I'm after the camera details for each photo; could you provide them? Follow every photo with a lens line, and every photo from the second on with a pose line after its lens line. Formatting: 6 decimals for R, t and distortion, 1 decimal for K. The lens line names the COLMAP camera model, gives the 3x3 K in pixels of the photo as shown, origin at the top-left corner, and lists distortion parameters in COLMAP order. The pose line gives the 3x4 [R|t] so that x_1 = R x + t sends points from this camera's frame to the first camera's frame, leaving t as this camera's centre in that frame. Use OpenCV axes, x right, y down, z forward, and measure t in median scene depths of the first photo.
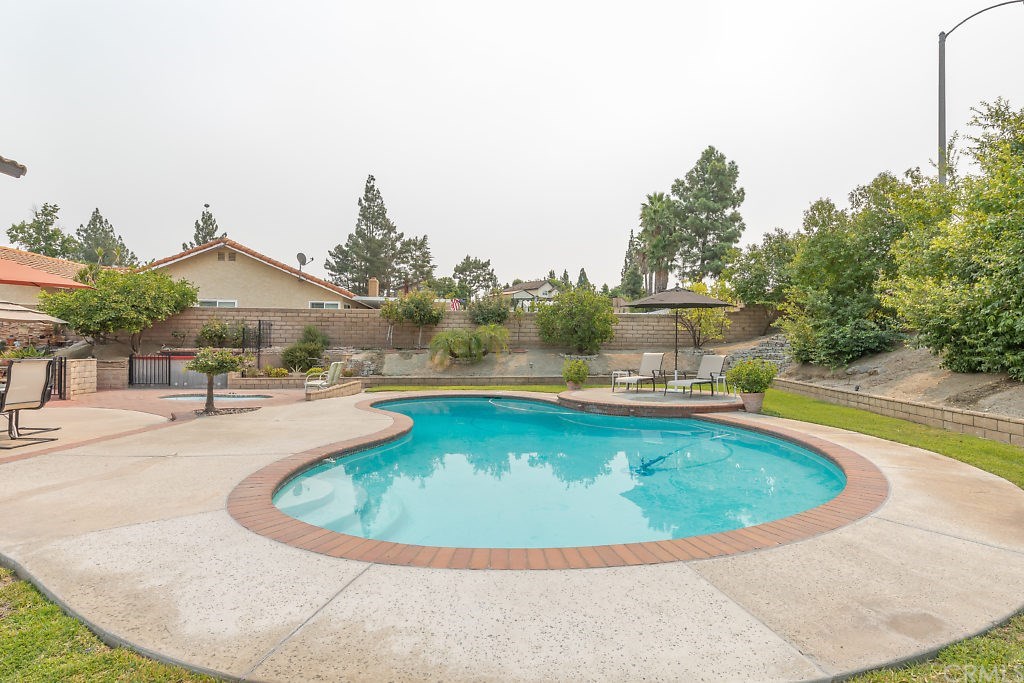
lens RADIAL K [[489.4, 0, 512.0], [0, 489.4, 341.5], [0, 0, 1]] dist [-0.000719, -0.000130]
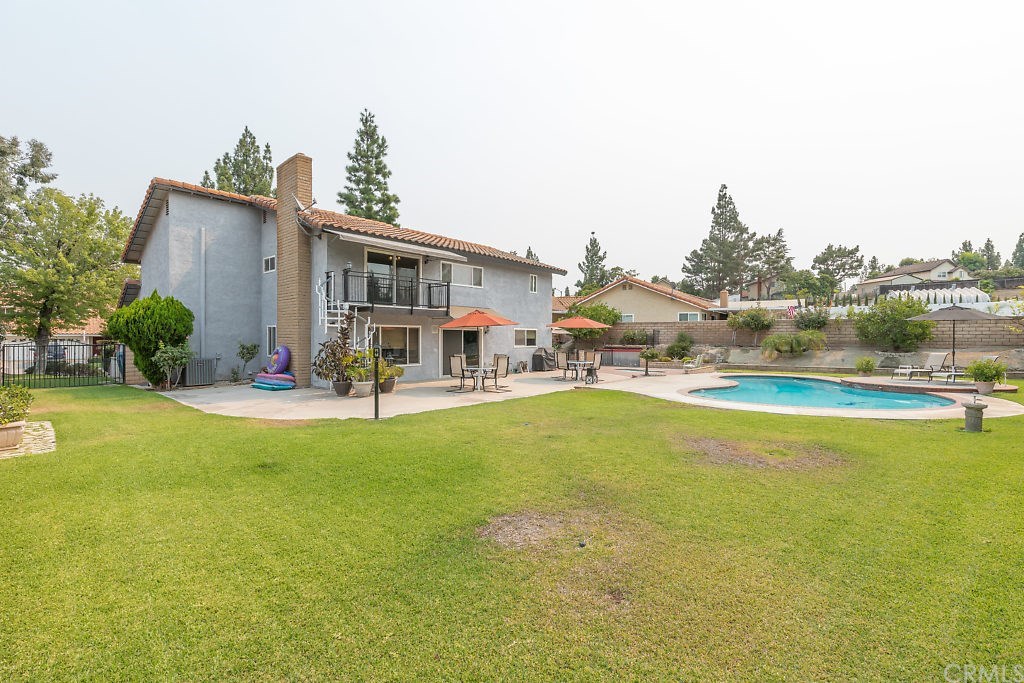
lens RADIAL K [[451.8, 0, 512.8], [0, 451.8, 339.6], [0, 0, 1]] dist [0.001899, 0.000677]
pose [[0.751658, -0.001343, -0.659552, 0.051327], [0.011976, 0.999861, 0.011612, -0.009457], [0.659445, -0.016627, 0.751569, -0.163293]]
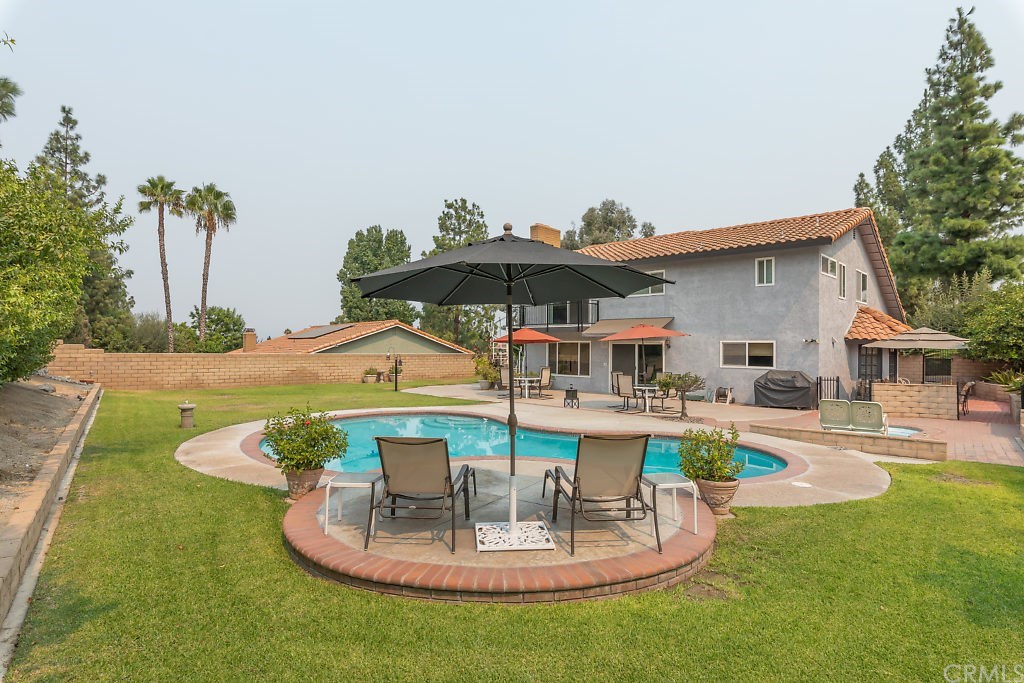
lens RADIAL K [[540.3, 0, 511.8], [0, 540.3, 336.9], [0, 0, 1]] dist [0.000348, -0.001078]
pose [[-0.701800, -0.025596, -0.711914, 0.125766], [-0.002758, 0.999444, -0.033215, -0.005539], [0.712368, -0.021347, -0.701481, 0.270342]]
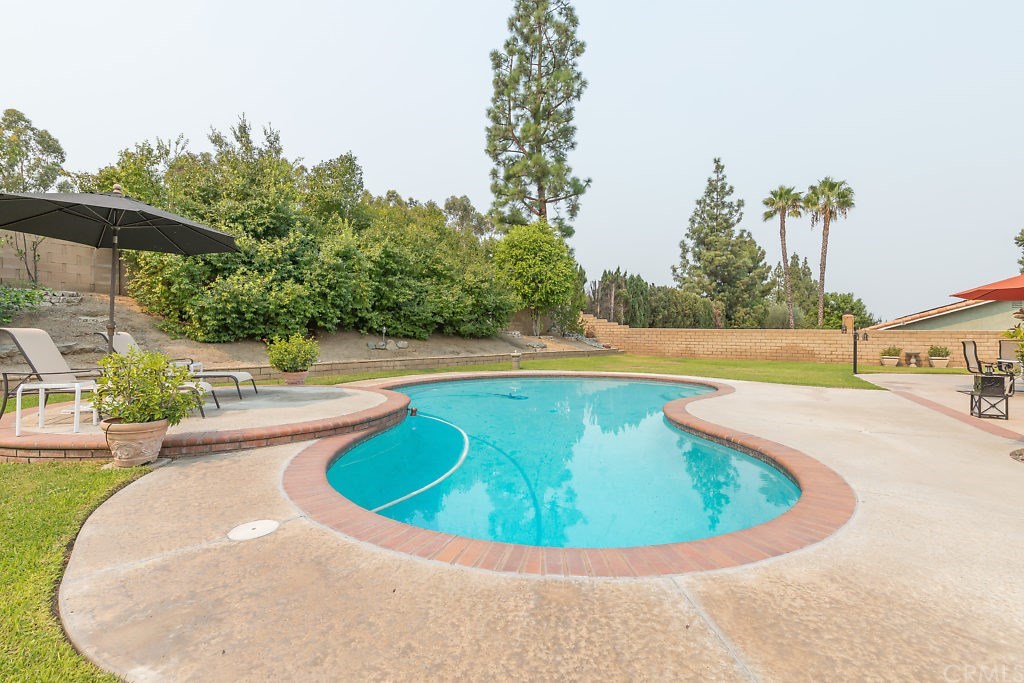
lens RADIAL K [[451.8, 0, 512.8], [0, 451.8, 339.6], [0, 0, 1]] dist [0.001899, 0.000677]
pose [[-0.879887, -0.017547, 0.474858, -0.047526], [-0.017982, 0.999832, 0.003626, 0.004747], [-0.474842, -0.005348, -0.880055, 0.256339]]
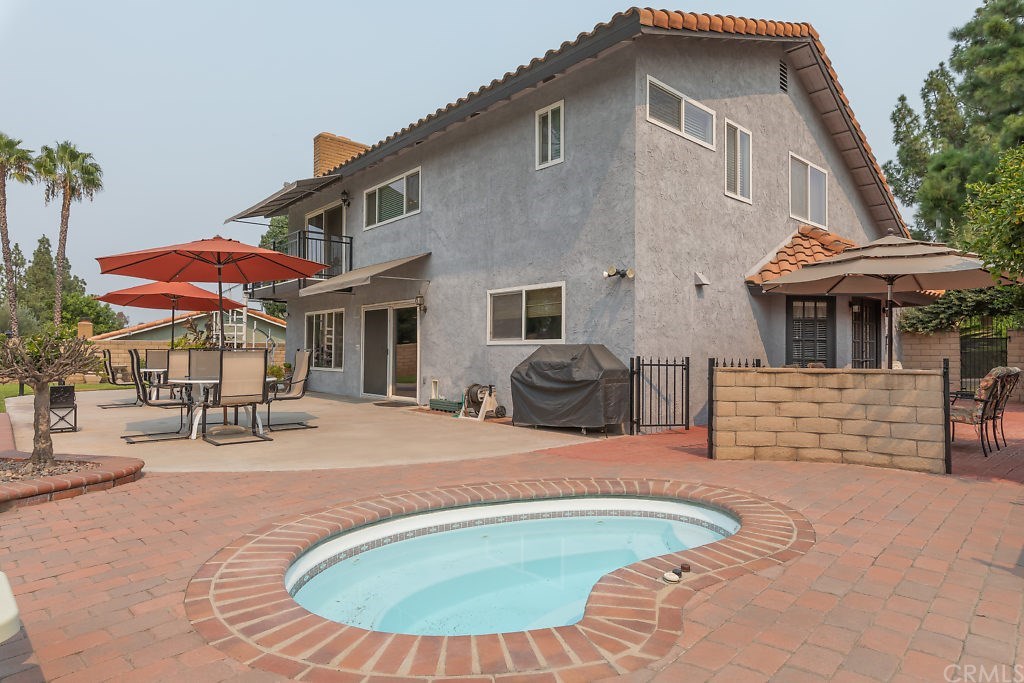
lens RADIAL K [[577.6, 0, 508.3], [0, 577.6, 338.3], [0, 0, 1]] dist [0.001135, -0.000157]
pose [[-0.753239, -0.023872, -0.657314, -0.091625], [0.000990, 0.999299, -0.037427, 0.006581], [0.657747, -0.028842, -0.752687, 0.264568]]
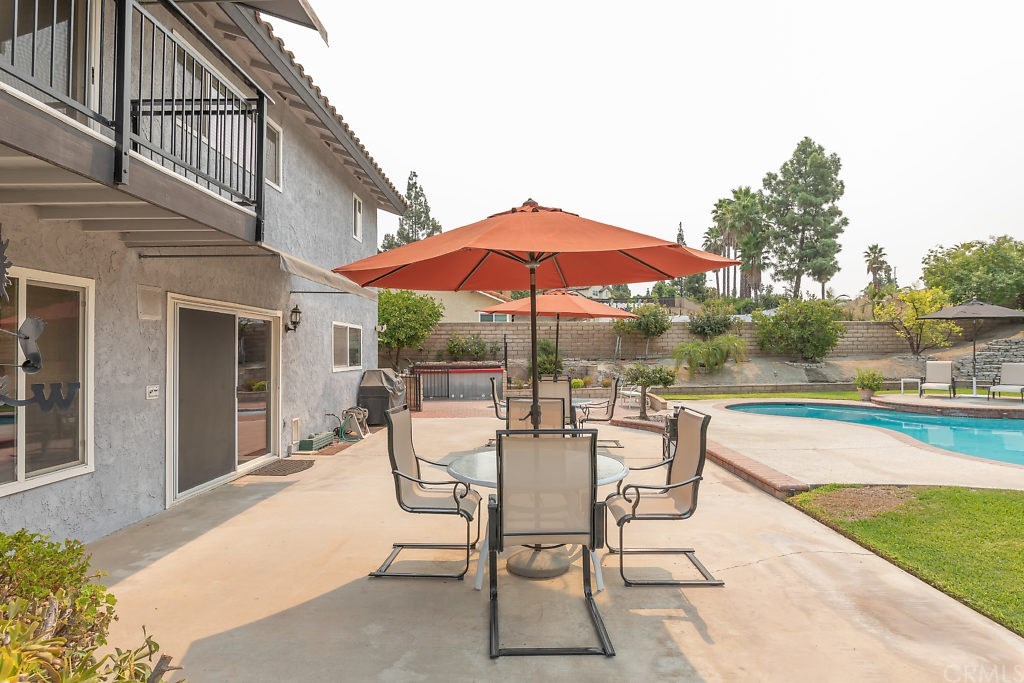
lens RADIAL K [[540.3, 0, 511.8], [0, 540.3, 336.9], [0, 0, 1]] dist [0.000348, -0.001078]
pose [[0.999632, -0.015744, -0.022109, -0.140503], [0.015387, 0.999750, -0.016231, -0.005648], [0.022359, 0.015885, 0.999624, -0.046837]]
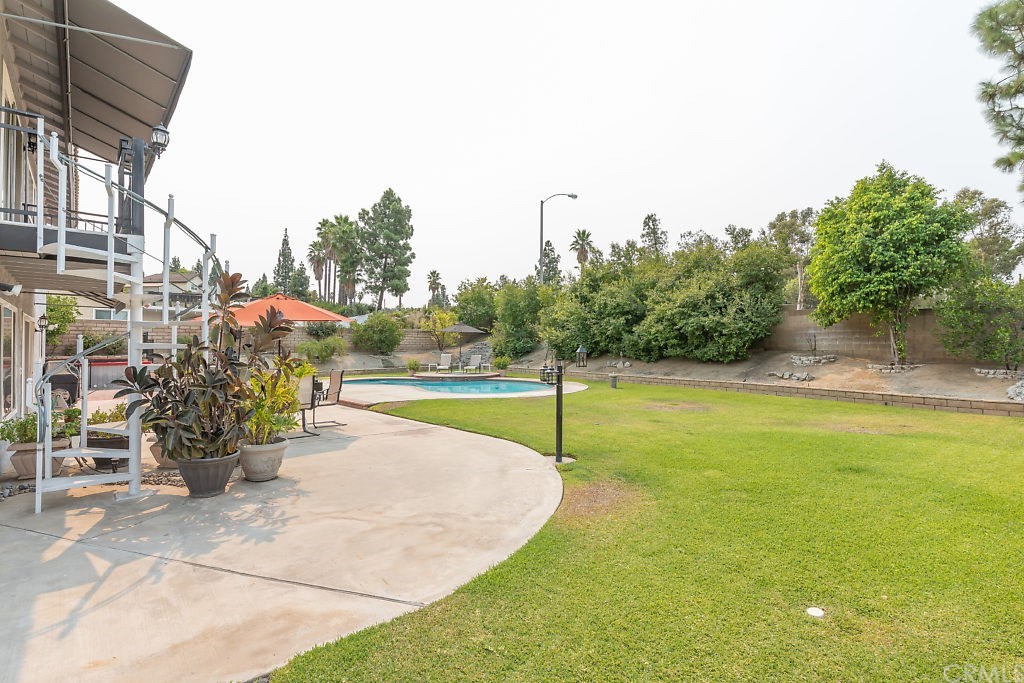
lens RADIAL K [[489.4, 0, 512.0], [0, 489.4, 341.5], [0, 0, 1]] dist [-0.000719, -0.000130]
pose [[0.748929, 0.000716, 0.662649, -0.190452], [-0.004209, 0.999984, 0.003677, -0.008407], [-0.662636, -0.005543, 0.748921, -0.155225]]
